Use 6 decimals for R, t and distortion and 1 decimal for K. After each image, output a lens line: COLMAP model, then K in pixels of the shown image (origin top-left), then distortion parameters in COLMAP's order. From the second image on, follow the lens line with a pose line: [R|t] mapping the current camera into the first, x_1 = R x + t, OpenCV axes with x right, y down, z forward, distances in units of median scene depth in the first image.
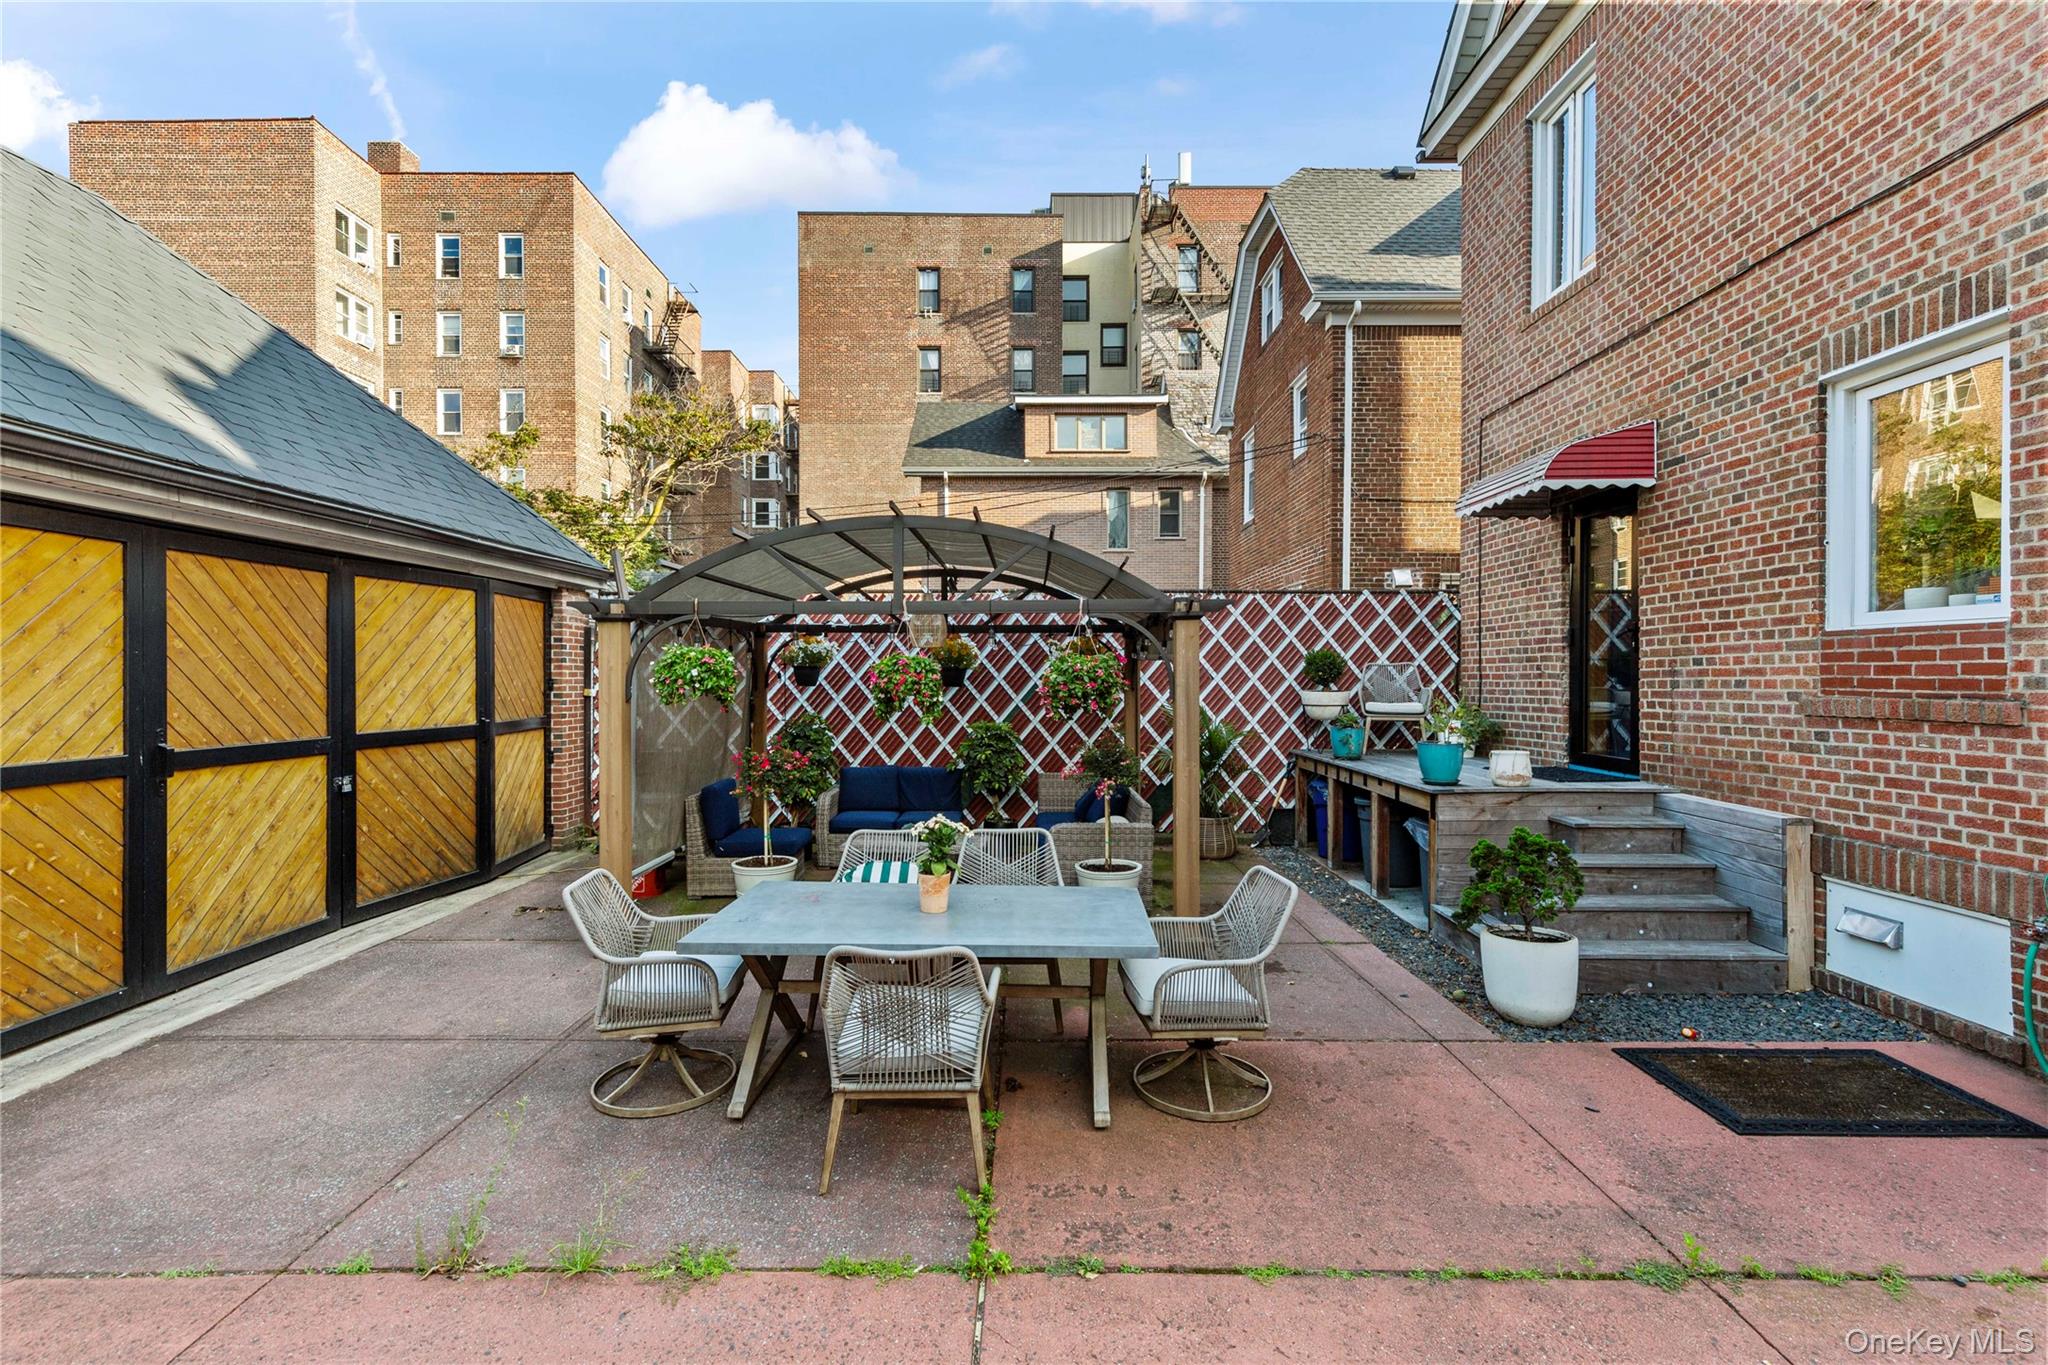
lens RADIAL K [[891.6, 0, 1026.1], [0, 891.6, 678.6], [0, 0, 1]] dist [0.009140, -0.000305]
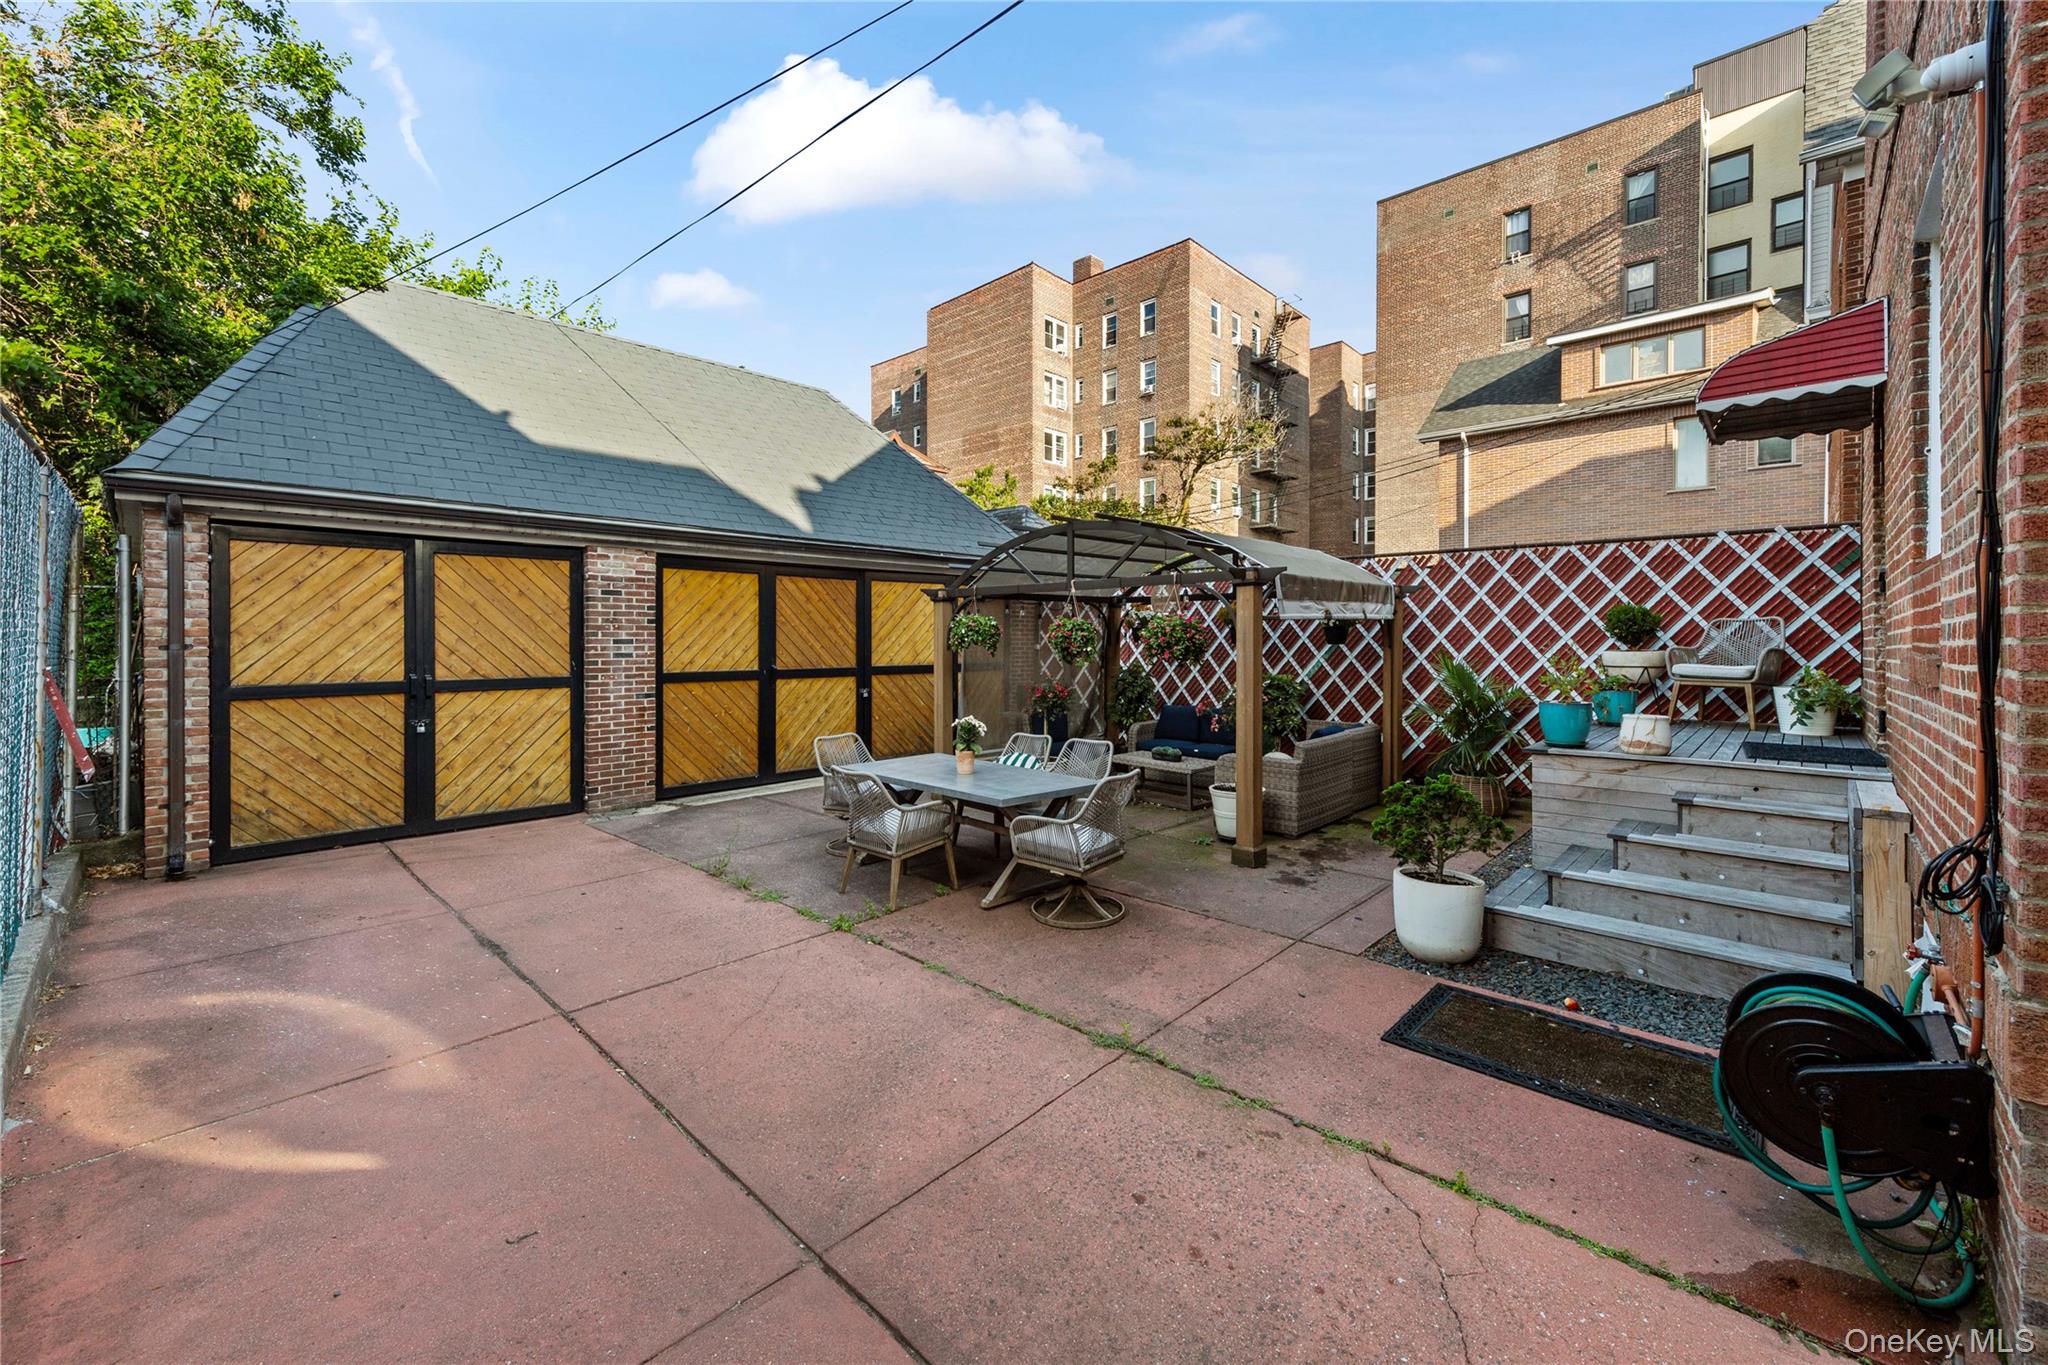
lens RADIAL K [[825.9, 0, 1023.9], [0, 825.9, 642.5], [0, 0, 1]] dist [0.008685, -0.000385]
pose [[0.729053, 0.003742, -0.684447, 0.437707], [-0.003511, 0.999992, 0.001727, 0.006149], [0.684449, 0.001144, 0.729060, -0.018672]]
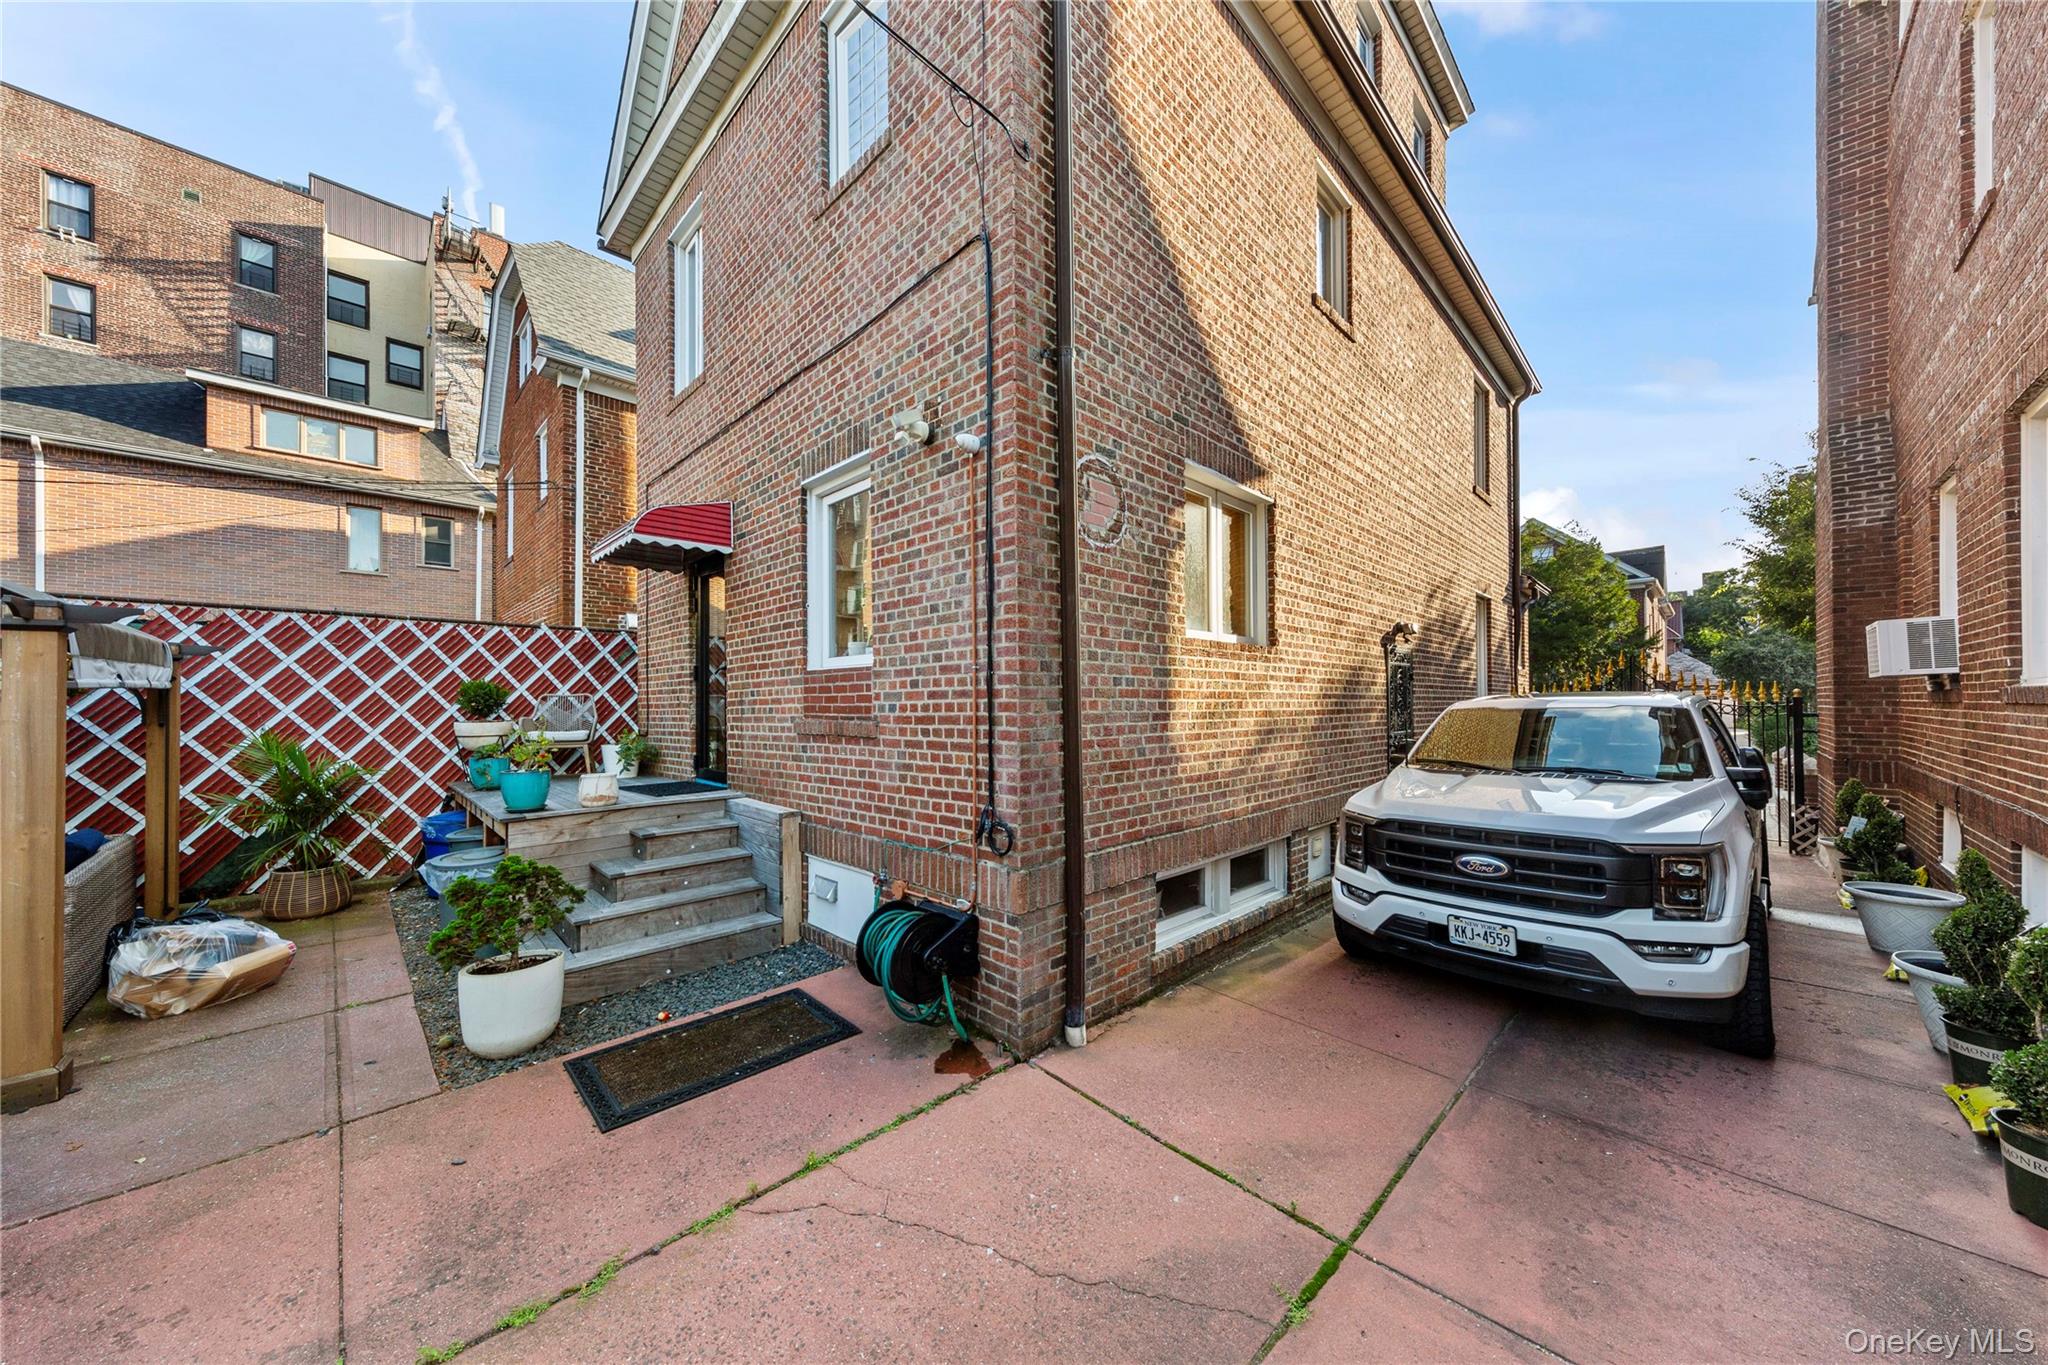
lens RADIAL K [[685.2, 0, 1025.7], [0, 685.2, 694.1], [0, 0, 1]] dist [0.008269, -0.000045]
pose [[0.711357, 0.005621, 0.702808, 0.213942], [0.008545, 0.999825, -0.016645, 0.001041], [-0.702779, 0.017846, 0.711185, 0.019679]]
